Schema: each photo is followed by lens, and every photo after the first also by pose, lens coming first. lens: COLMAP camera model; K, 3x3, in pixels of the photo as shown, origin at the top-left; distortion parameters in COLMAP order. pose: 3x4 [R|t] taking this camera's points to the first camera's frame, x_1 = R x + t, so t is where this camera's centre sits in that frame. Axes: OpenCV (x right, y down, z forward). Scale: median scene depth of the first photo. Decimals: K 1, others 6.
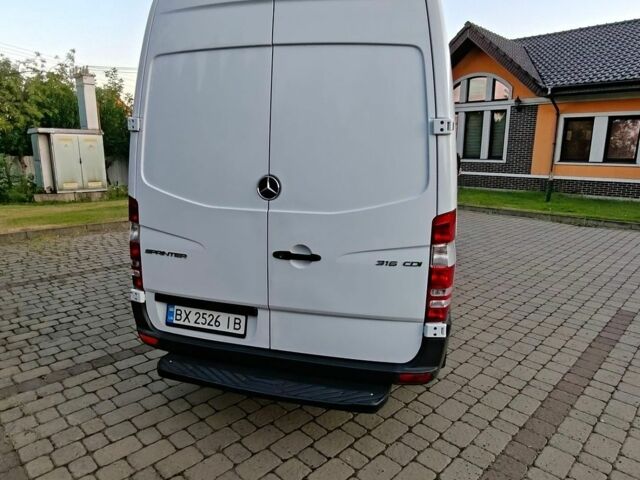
lens RADIAL K [[435.2, 0, 323.0], [0, 435.2, 236.5], [0, 0, 1]] dist [-0.003060, 0.006882]
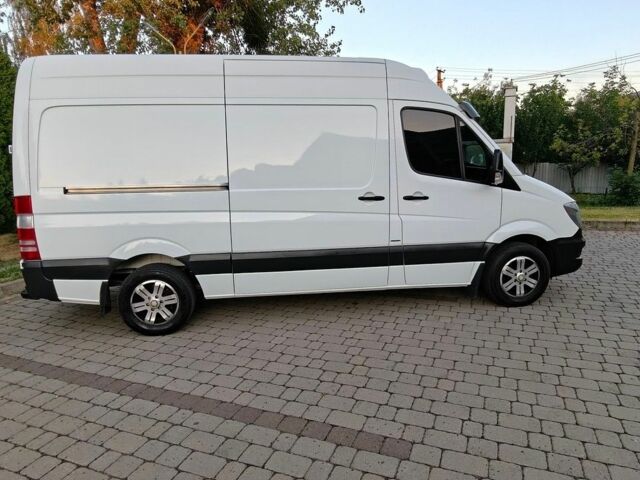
lens RADIAL K [[429.9, 0, 320.6], [0, 429.9, 243.4], [0, 0, 1]] dist [0.000754, -0.001809]
pose [[0.361842, 0.144758, -0.920932, 1.176800], [-0.142647, 0.984835, 0.098755, -0.111331], [0.921261, 0.095634, 0.377004, 0.740909]]
